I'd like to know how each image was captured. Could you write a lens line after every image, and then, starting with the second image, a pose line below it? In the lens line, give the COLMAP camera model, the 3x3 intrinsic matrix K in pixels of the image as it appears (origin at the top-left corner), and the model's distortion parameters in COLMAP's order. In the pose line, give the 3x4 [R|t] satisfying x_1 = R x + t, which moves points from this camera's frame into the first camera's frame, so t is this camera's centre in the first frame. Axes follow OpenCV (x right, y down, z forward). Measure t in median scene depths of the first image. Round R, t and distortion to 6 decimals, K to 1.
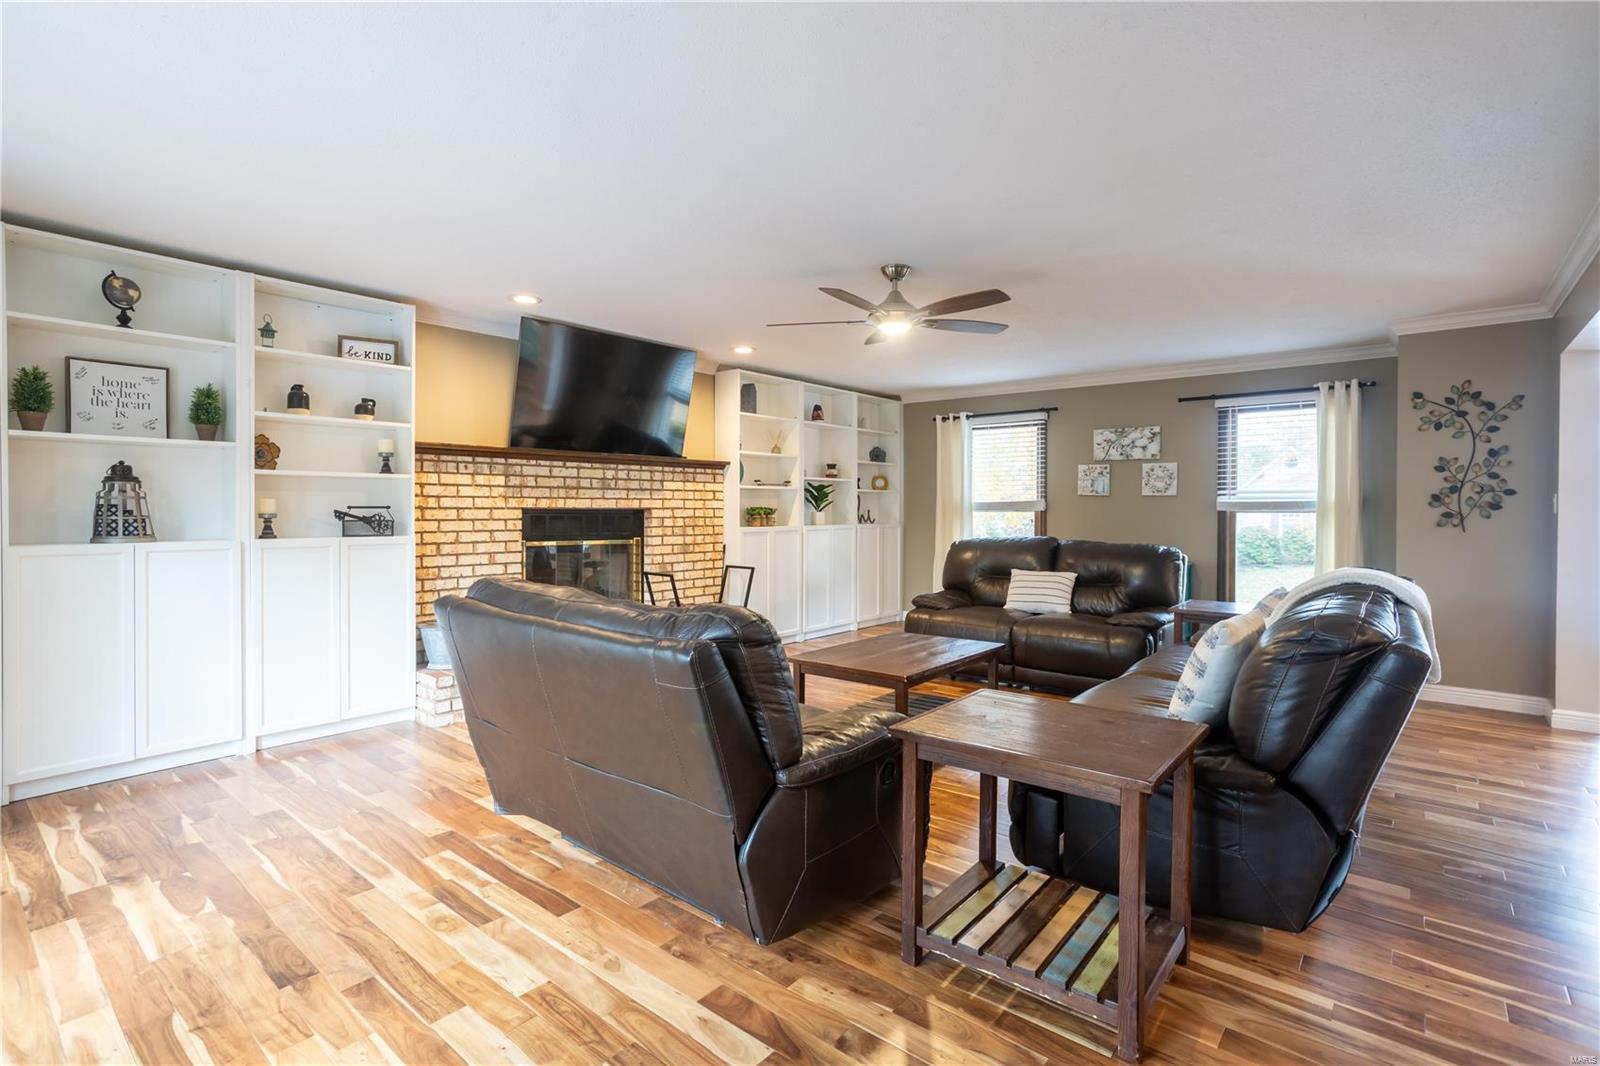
lens RADIAL K [[762.7, 0, 786.4], [0, 762.7, 518.8], [0, 0, 1]] dist [-0.036161, 0.018265]
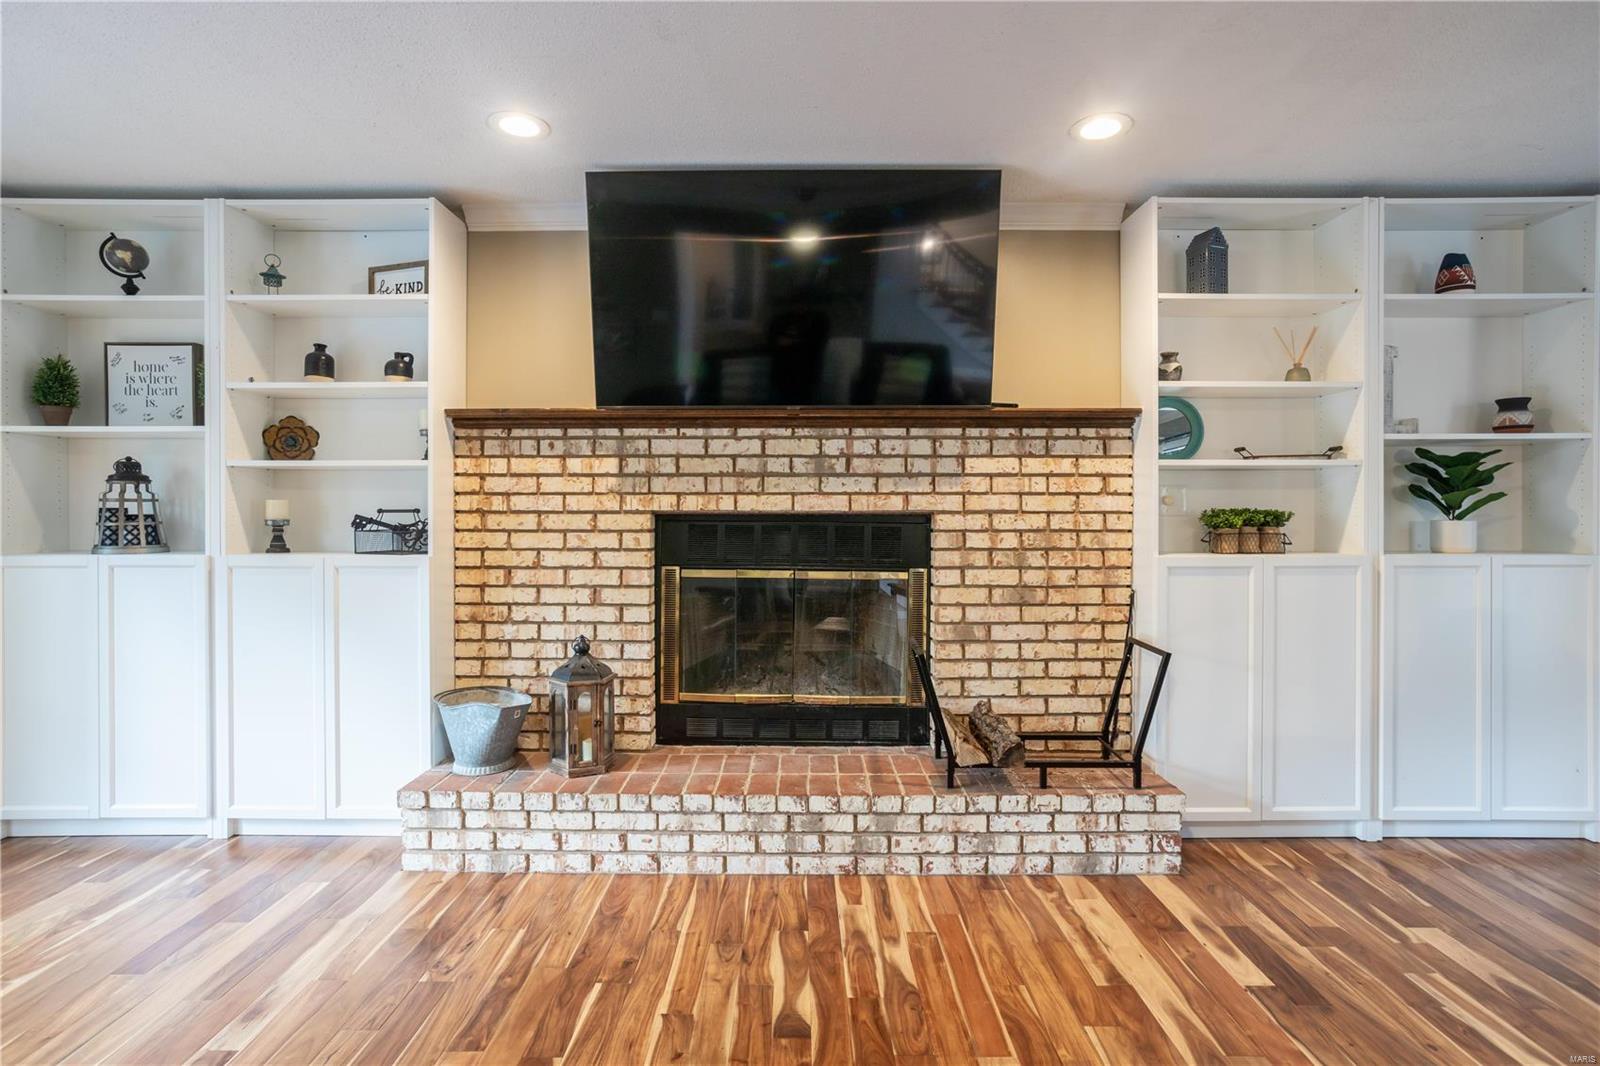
lens RADIAL K [[762.7, 0, 786.4], [0, 762.7, 518.8], [0, 0, 1]] dist [-0.036161, 0.018265]
pose [[0.648443, 0.000985, -0.761263, 0.160450], [-0.009329, 0.999934, -0.006652, -0.005613], [0.761206, 0.011415, 0.648410, 0.680135]]
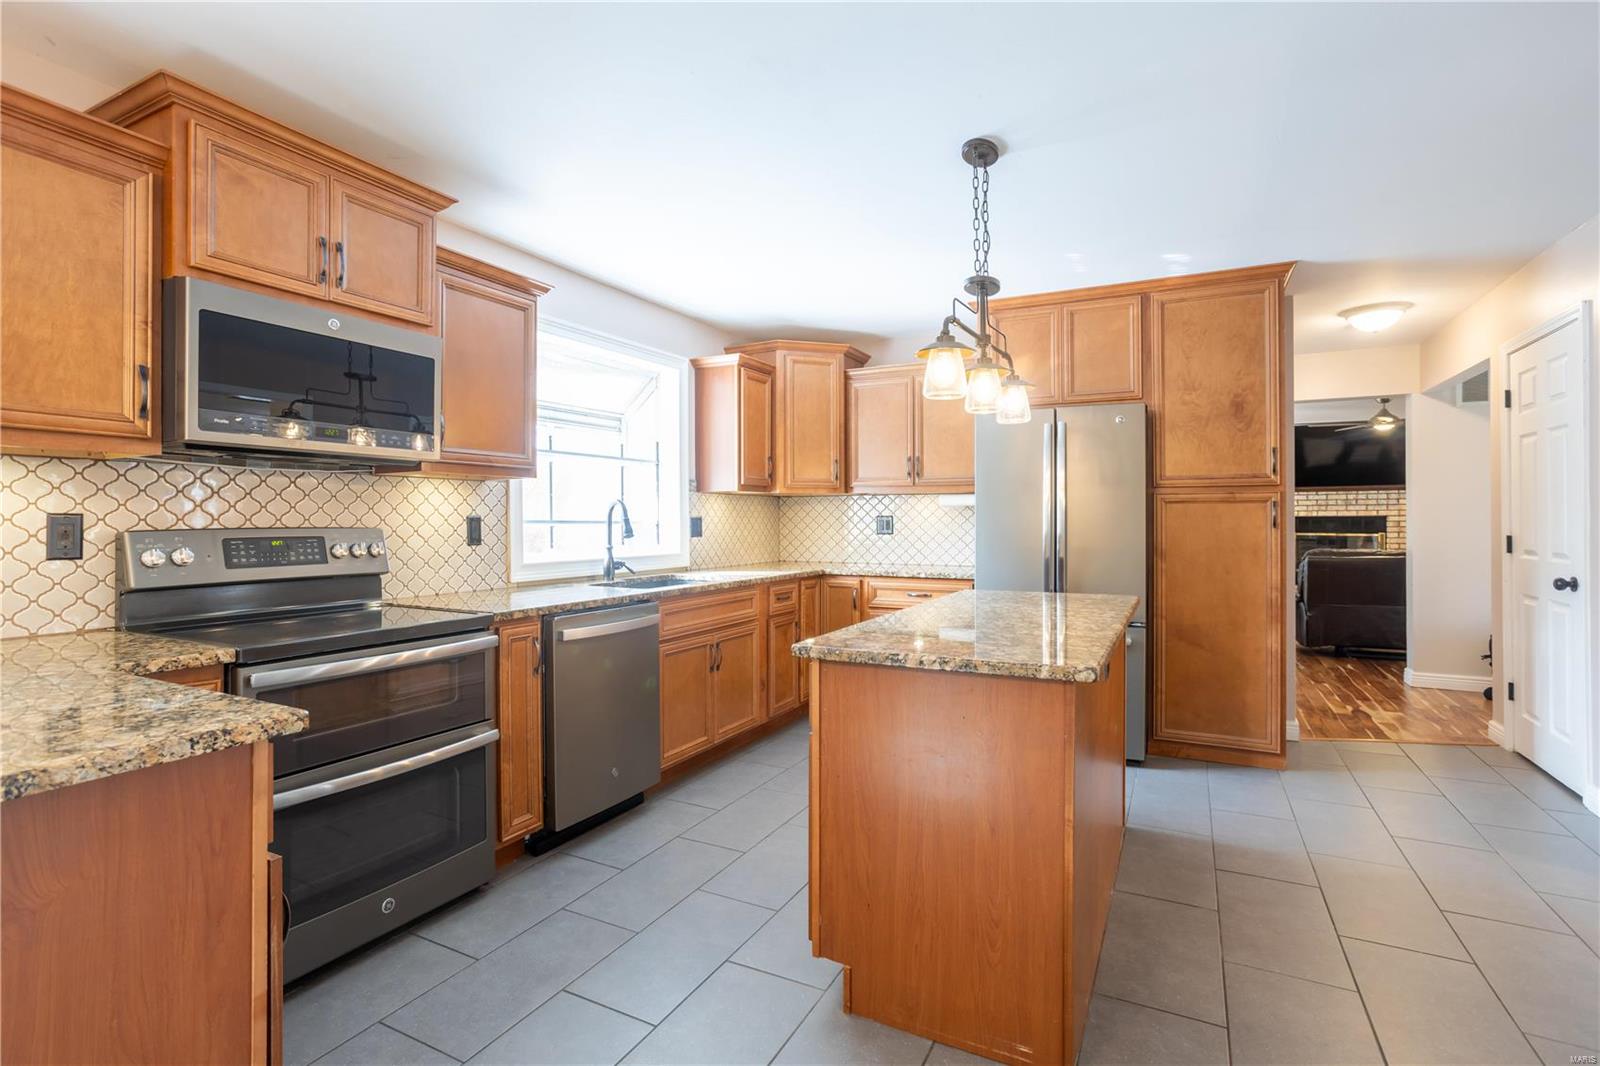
lens RADIAL K [[762.7, 0, 786.4], [0, 762.7, 518.8], [0, 0, 1]] dist [-0.036161, 0.018265]
pose [[0.224387, -0.009826, -0.974451, 1.296192], [-0.010899, 0.999861, -0.012592, 0.032796], [0.974439, 0.013446, 0.224249, -0.760734]]
